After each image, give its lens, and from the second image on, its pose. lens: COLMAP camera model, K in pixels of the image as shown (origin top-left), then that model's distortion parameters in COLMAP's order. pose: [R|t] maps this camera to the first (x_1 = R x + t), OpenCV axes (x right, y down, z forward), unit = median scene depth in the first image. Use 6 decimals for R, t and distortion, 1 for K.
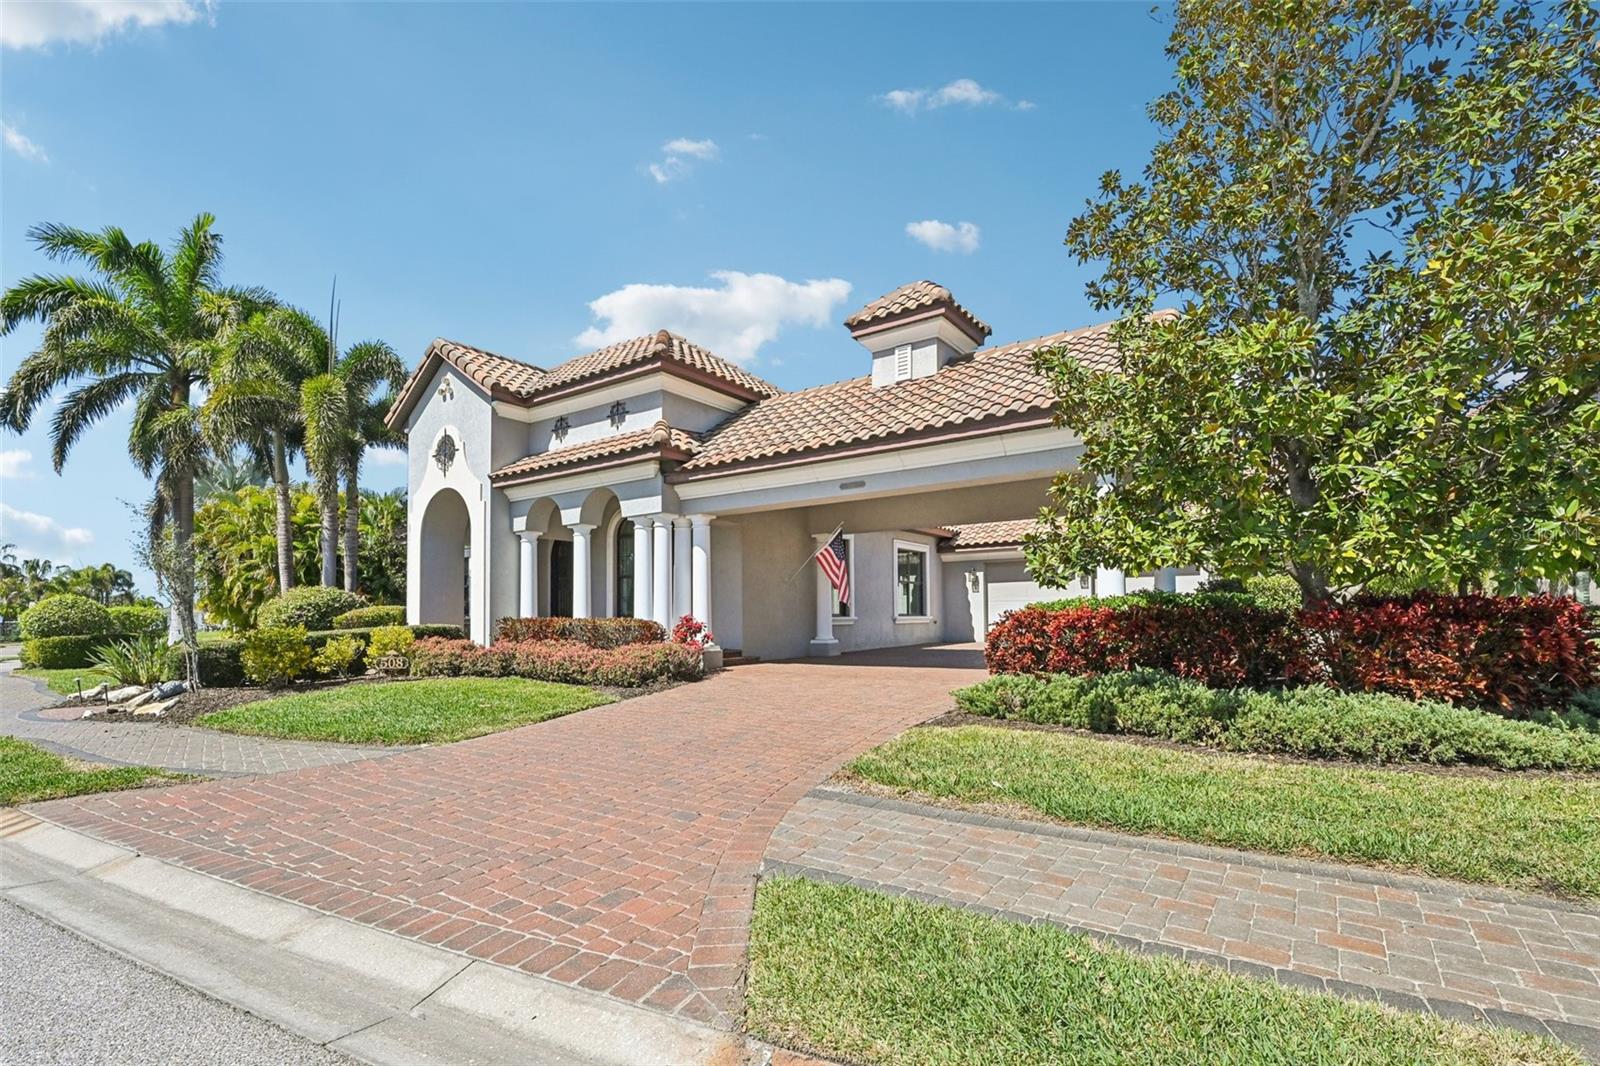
lens RADIAL K [[743.5, 0, 730.0], [0, 743.5, 571.1], [0, 0, 1]] dist [-0.000152, -0.000070]
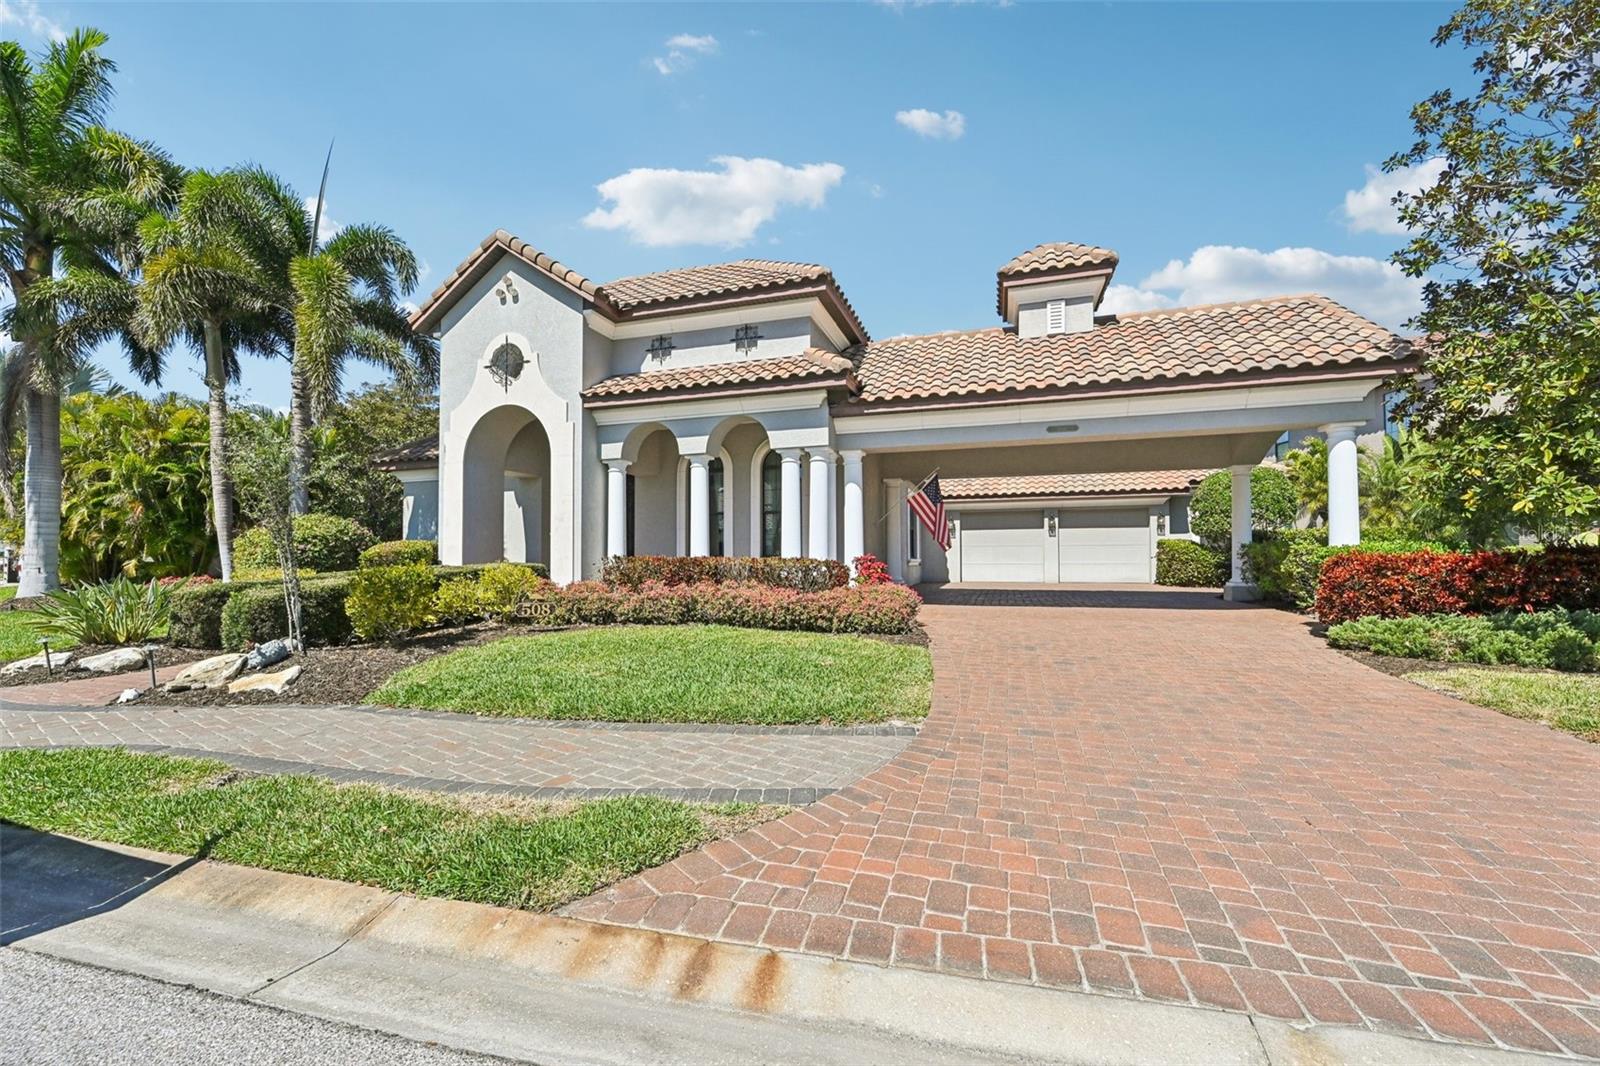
lens RADIAL K [[649.2, 0, 733.6], [0, 649.2, 529.8], [0, 0, 1]] dist [-0.003876, 0.000061]
pose [[0.951308, 0.023705, 0.307328, -0.387240], [-0.028500, 0.999532, 0.011123, 0.018499], [-0.306920, -0.019340, 0.951539, 0.215371]]
